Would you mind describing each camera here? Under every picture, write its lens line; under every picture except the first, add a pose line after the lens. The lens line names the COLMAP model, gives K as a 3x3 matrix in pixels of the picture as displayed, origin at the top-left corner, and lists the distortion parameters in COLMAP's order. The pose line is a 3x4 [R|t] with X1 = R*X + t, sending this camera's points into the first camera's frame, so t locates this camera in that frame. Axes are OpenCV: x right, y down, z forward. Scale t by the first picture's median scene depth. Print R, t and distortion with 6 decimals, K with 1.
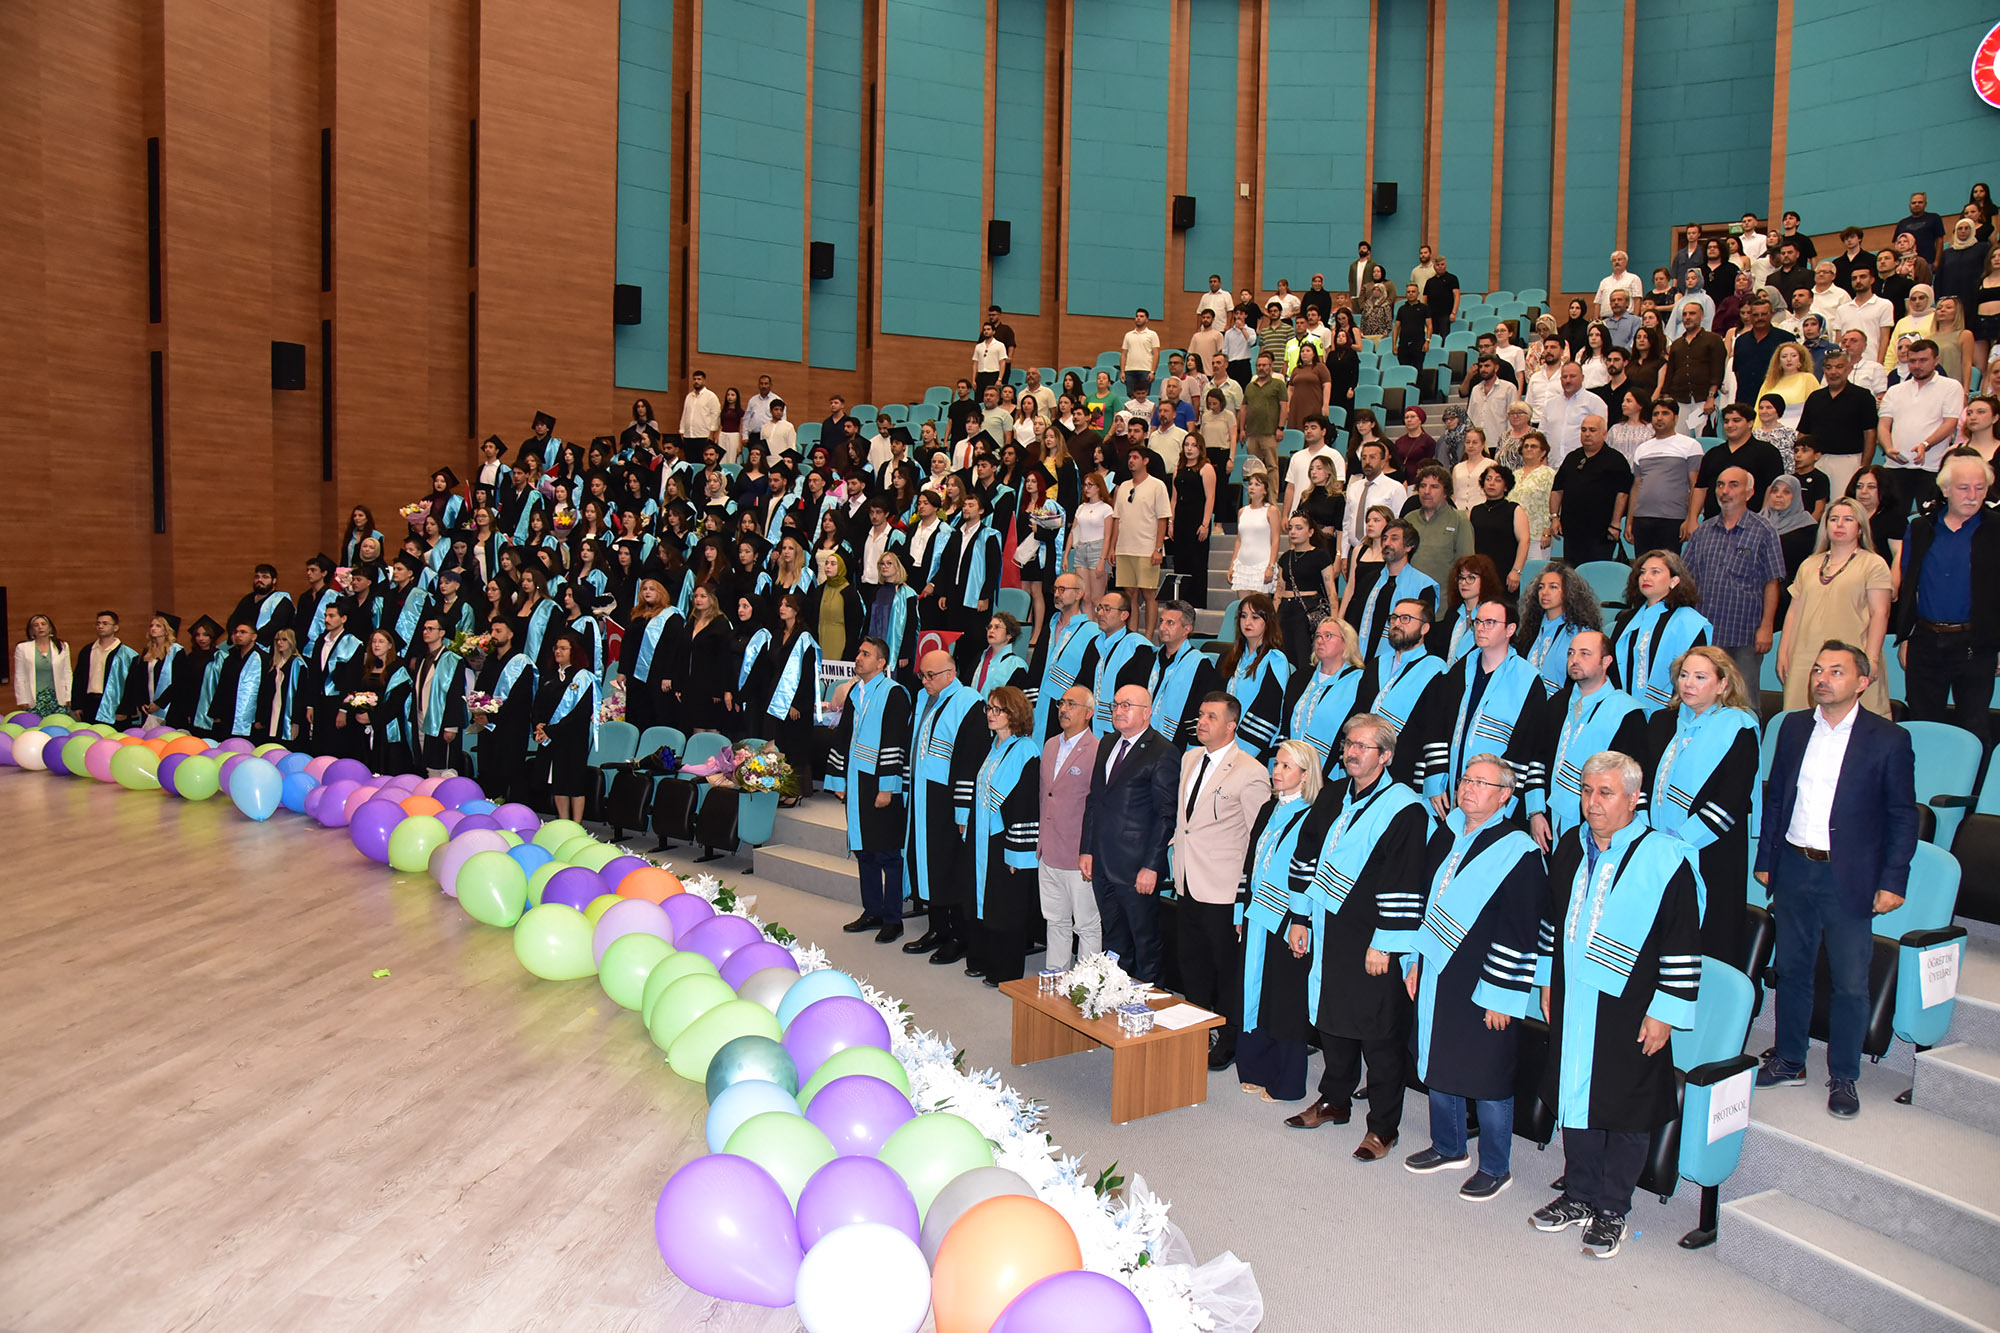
lens RADIAL K [[1314.5, 0, 1000.0], [0, 1314.5, 666.5], [0, 0, 1]] dist [-0.064802, 0.001772]
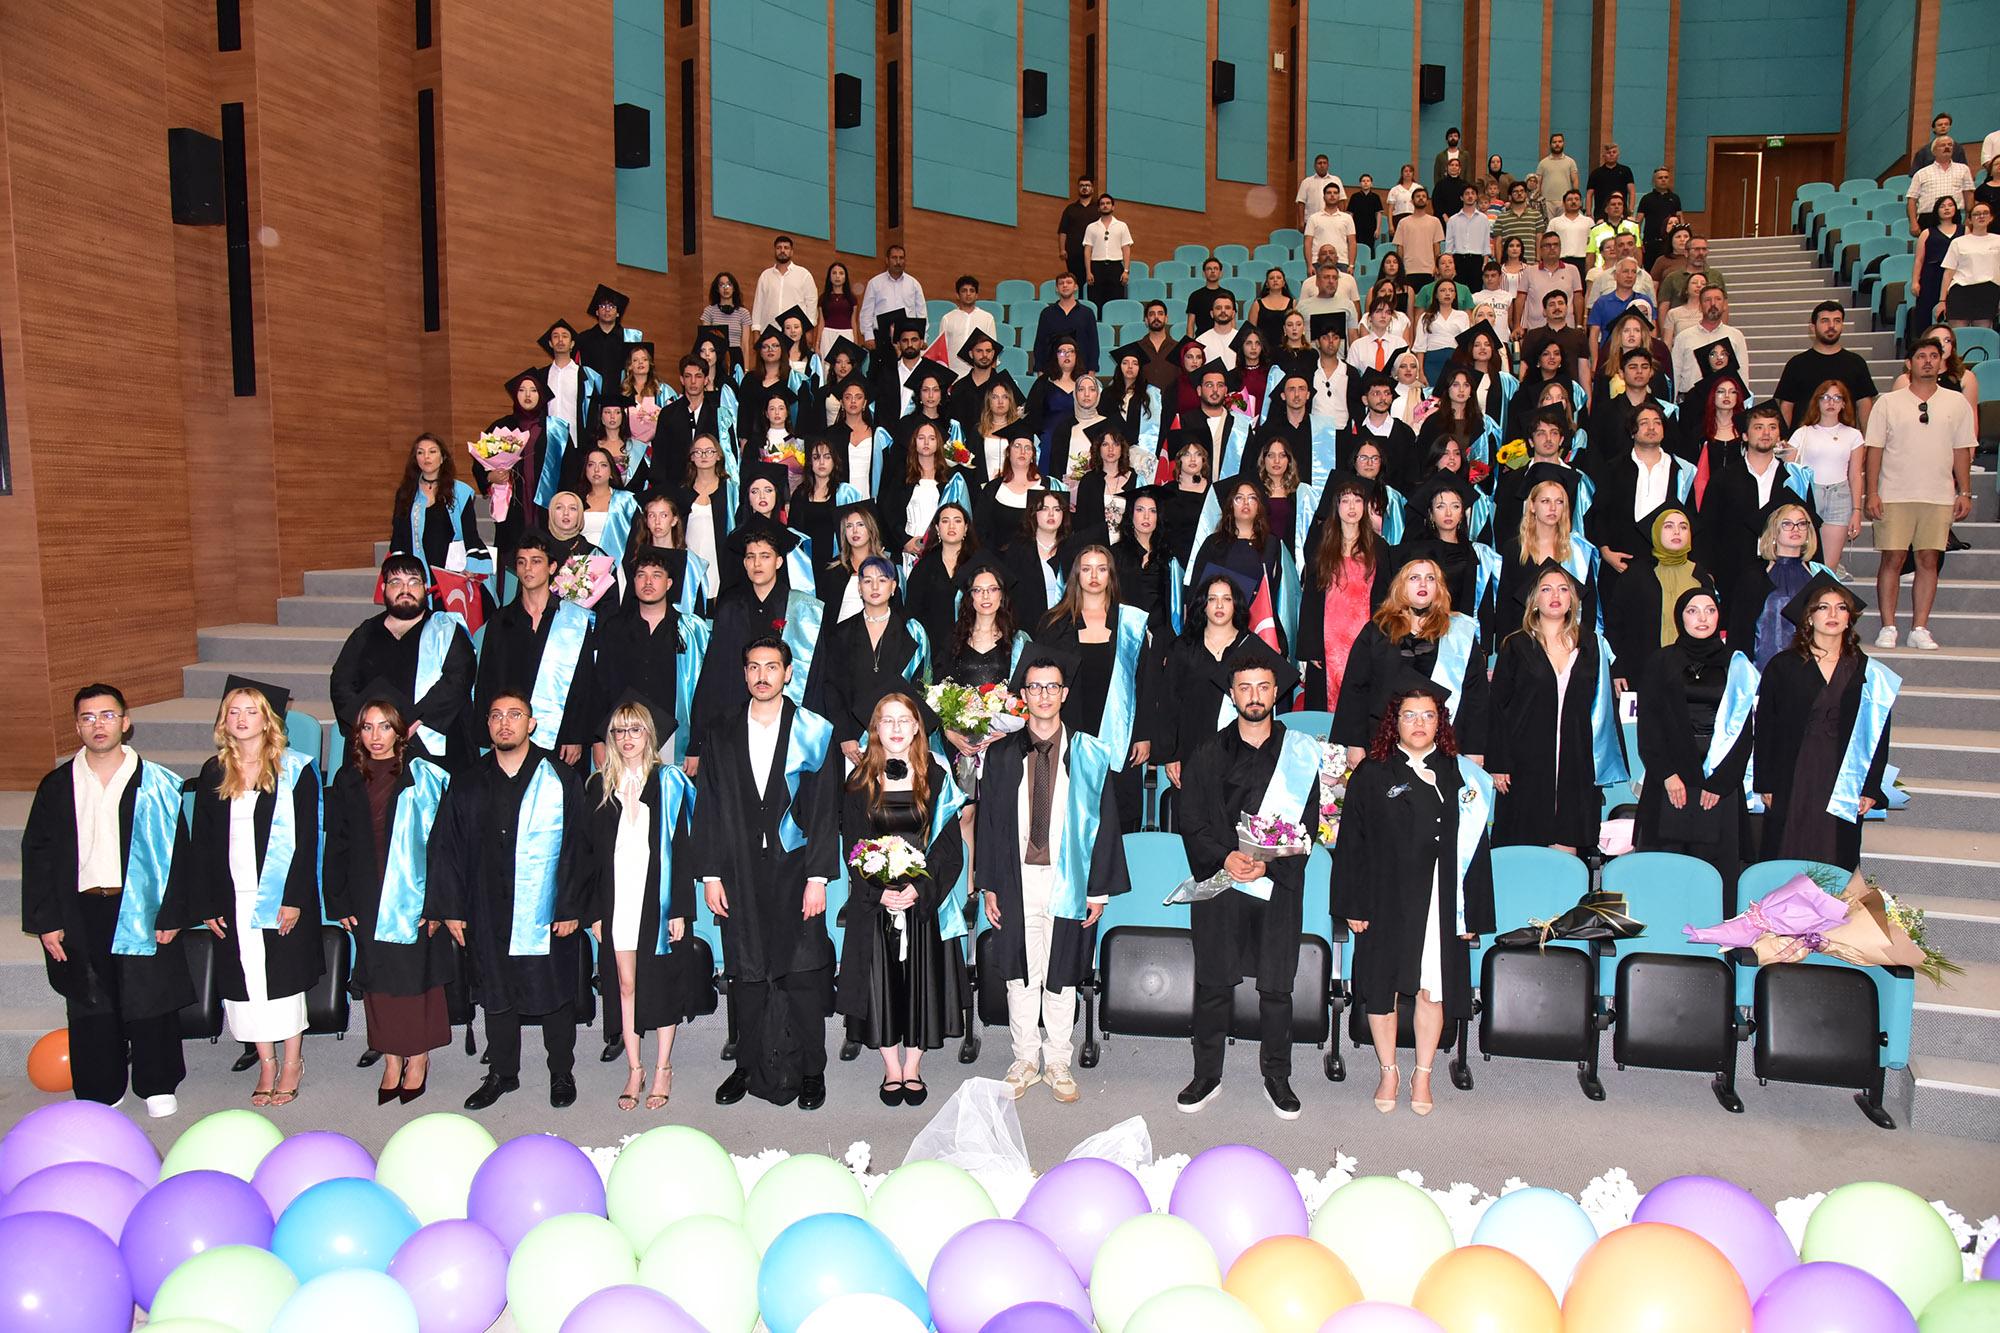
lens RADIAL K [[1314.5, 0, 1000.0], [0, 1314.5, 666.5], [0, 0, 1]] dist [-0.064802, 0.001772]
pose [[0.951443, -0.059323, 0.302054, -0.405658], [0.046685, 0.997712, 0.048896, -0.040966], [-0.304264, -0.032421, 0.952036, 0.388066]]
